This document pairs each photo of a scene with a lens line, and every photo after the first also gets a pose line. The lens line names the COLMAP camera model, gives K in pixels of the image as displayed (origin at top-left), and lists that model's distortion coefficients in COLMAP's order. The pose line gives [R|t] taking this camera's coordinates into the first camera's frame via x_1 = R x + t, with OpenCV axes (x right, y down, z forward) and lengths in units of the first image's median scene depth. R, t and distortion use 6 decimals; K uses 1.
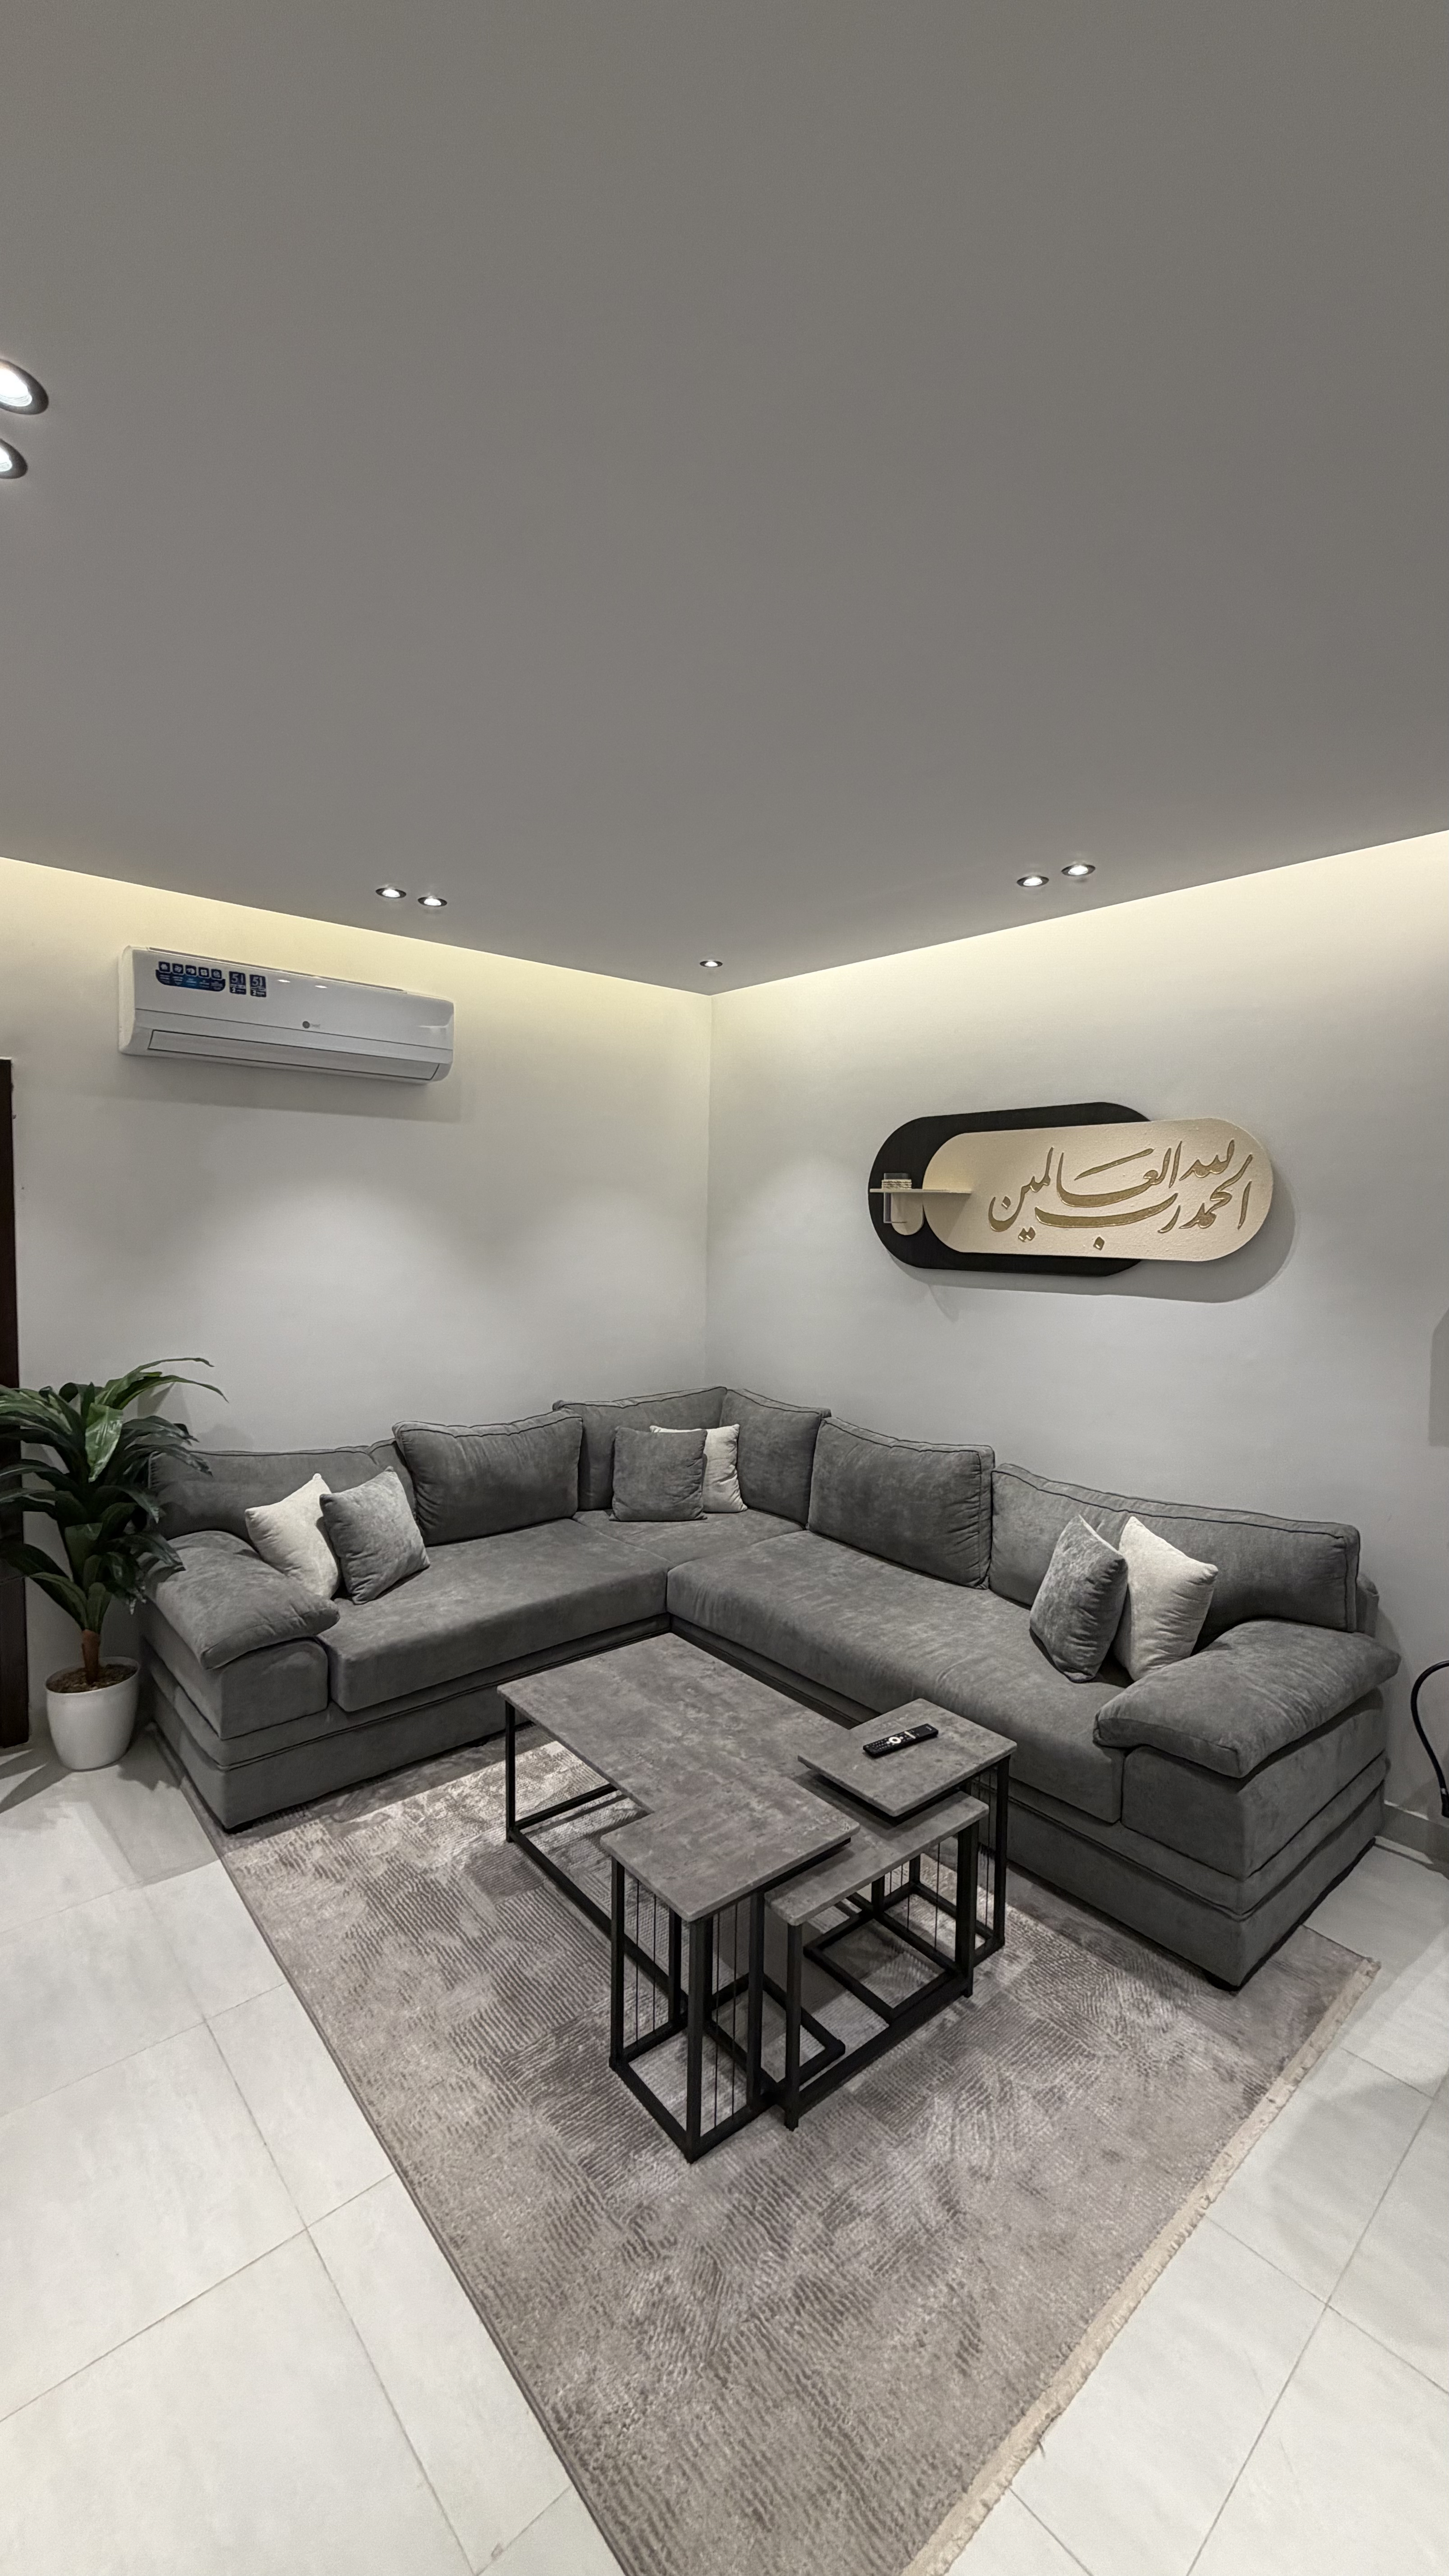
lens RADIAL K [[1029.5, 0, 727.9], [0, 1029.5, 1272.6], [0, 0, 1]] dist [0.002170, 0.000358]
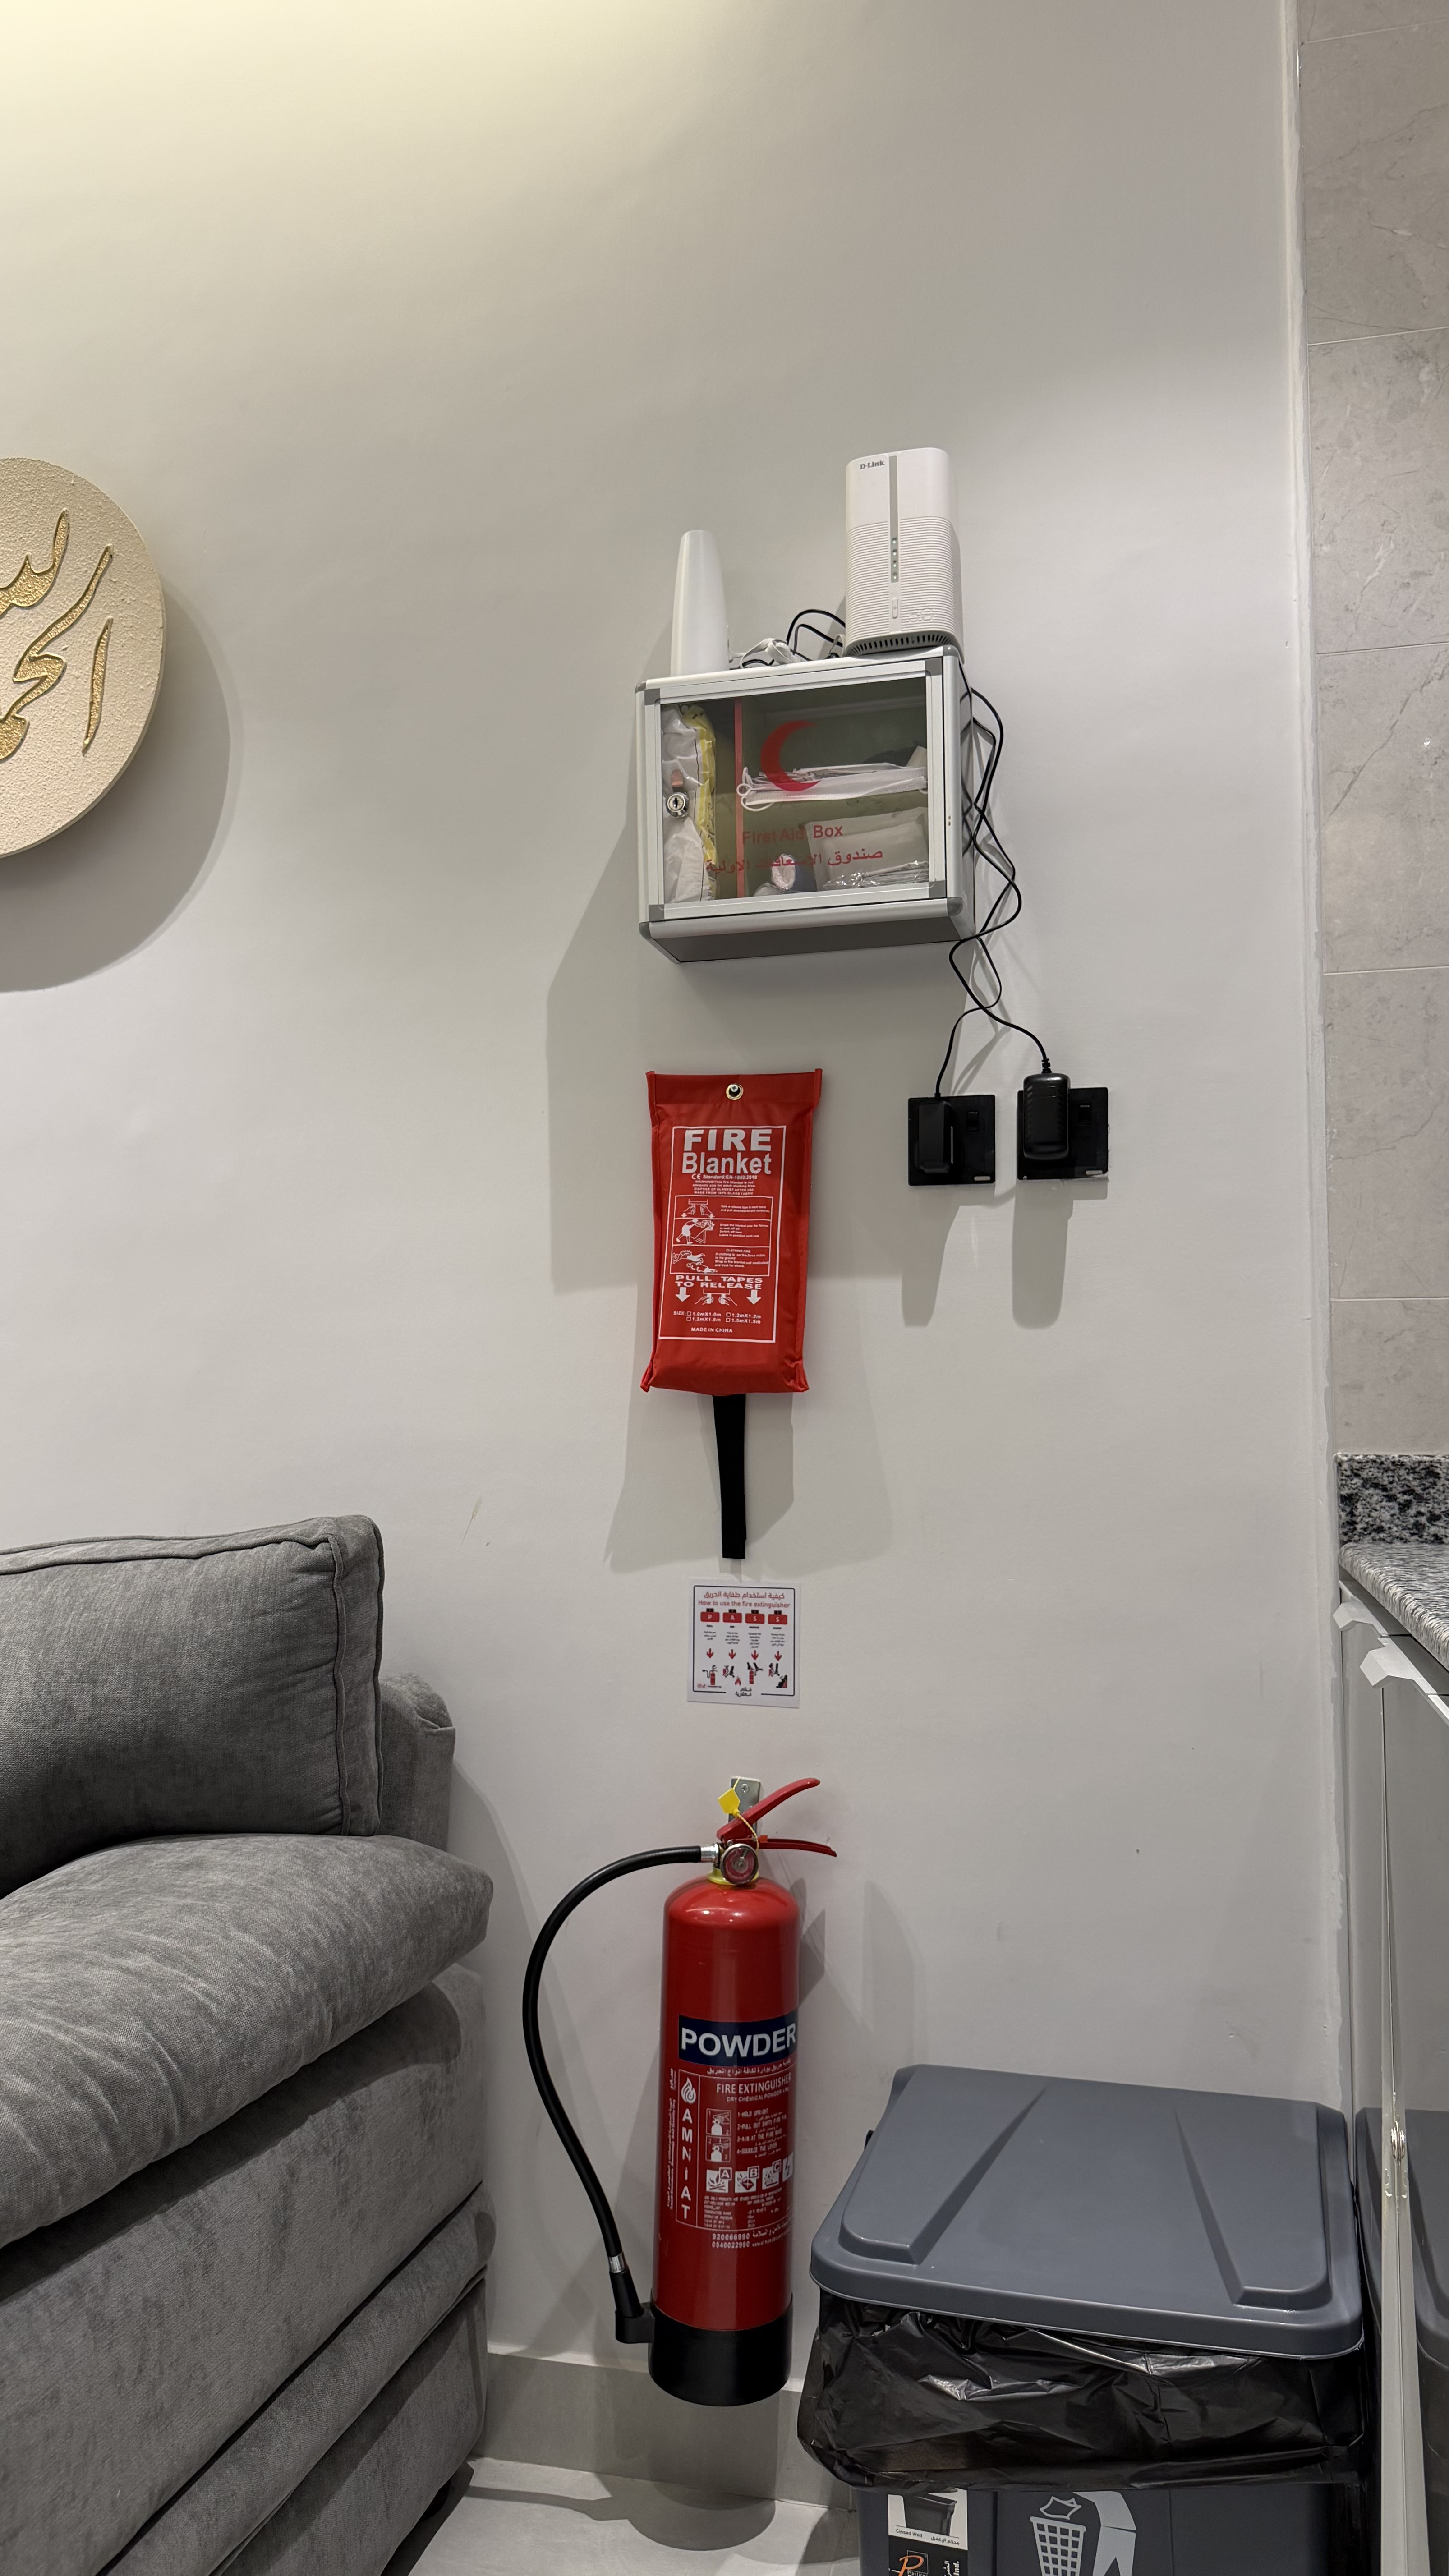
lens RADIAL K [[1797.1, 0, 734.4], [0, 1797.1, 1293.7], [0, 0, 1]] dist [0.049589, -0.059735]
pose [[0.828105, 0.013959, 0.560400, 0.367831], [0.053256, 0.993209, -0.103436, 0.237392], [-0.558038, 0.115501, 0.821738, 0.428283]]
